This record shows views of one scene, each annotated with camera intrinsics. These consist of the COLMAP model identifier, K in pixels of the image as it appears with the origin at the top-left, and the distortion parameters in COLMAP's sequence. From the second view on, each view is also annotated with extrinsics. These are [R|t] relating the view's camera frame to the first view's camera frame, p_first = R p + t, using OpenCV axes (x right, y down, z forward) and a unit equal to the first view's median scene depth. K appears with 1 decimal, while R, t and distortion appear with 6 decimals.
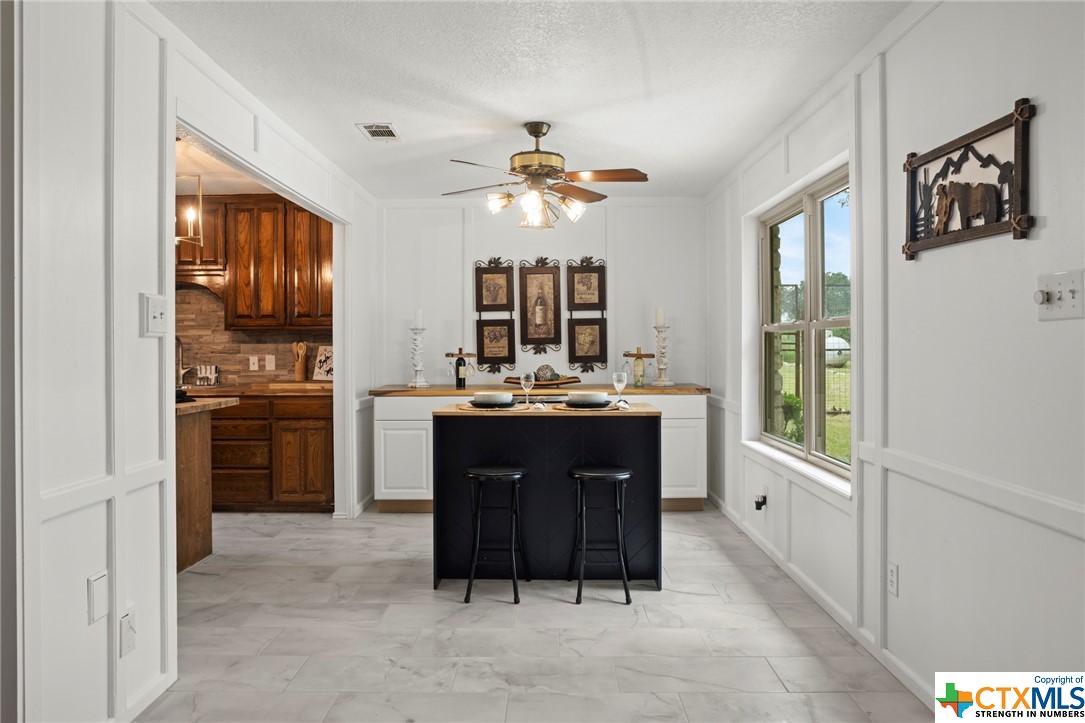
lens RADIAL K [[732.7, 0, 558.3], [0, 732.7, 339.6], [0, 0, 1]] dist [-0.029233, 0.004574]
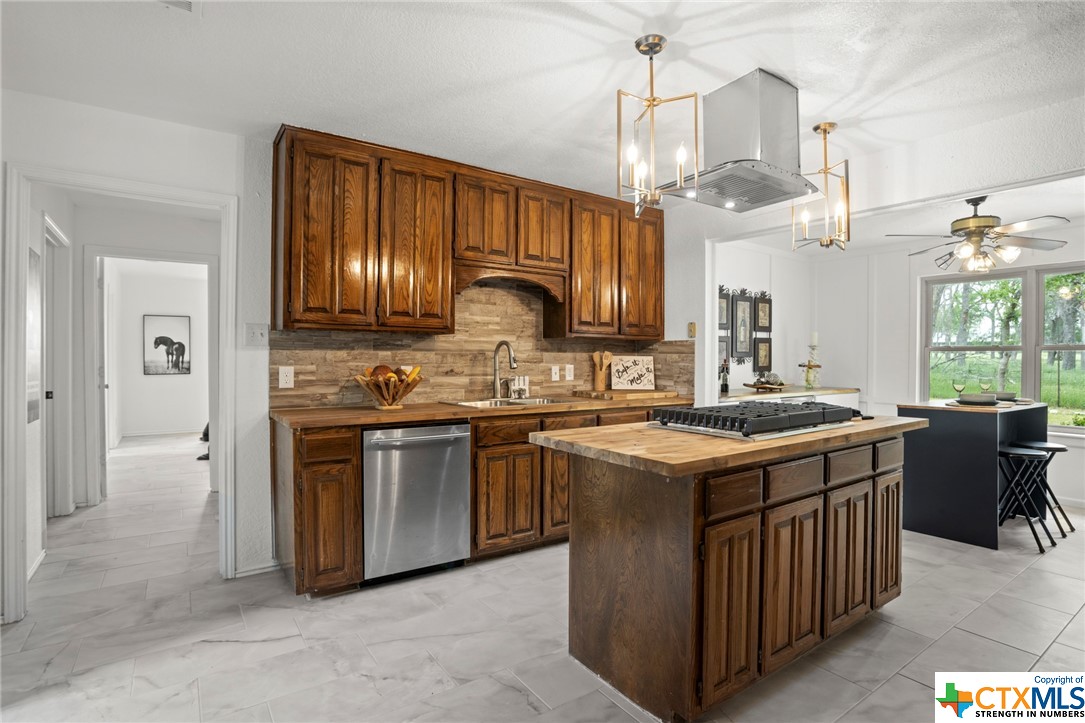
lens RADIAL K [[521.9, 0, 549.4], [0, 521.9, 356.7], [0, 0, 1]] dist [-0.061775, 0.012434]
pose [[0.822797, 0.013868, 0.568167, -0.808722], [-0.015086, 0.999883, -0.002559, 0.013196], [-0.568136, -0.006466, 0.822909, 0.456516]]
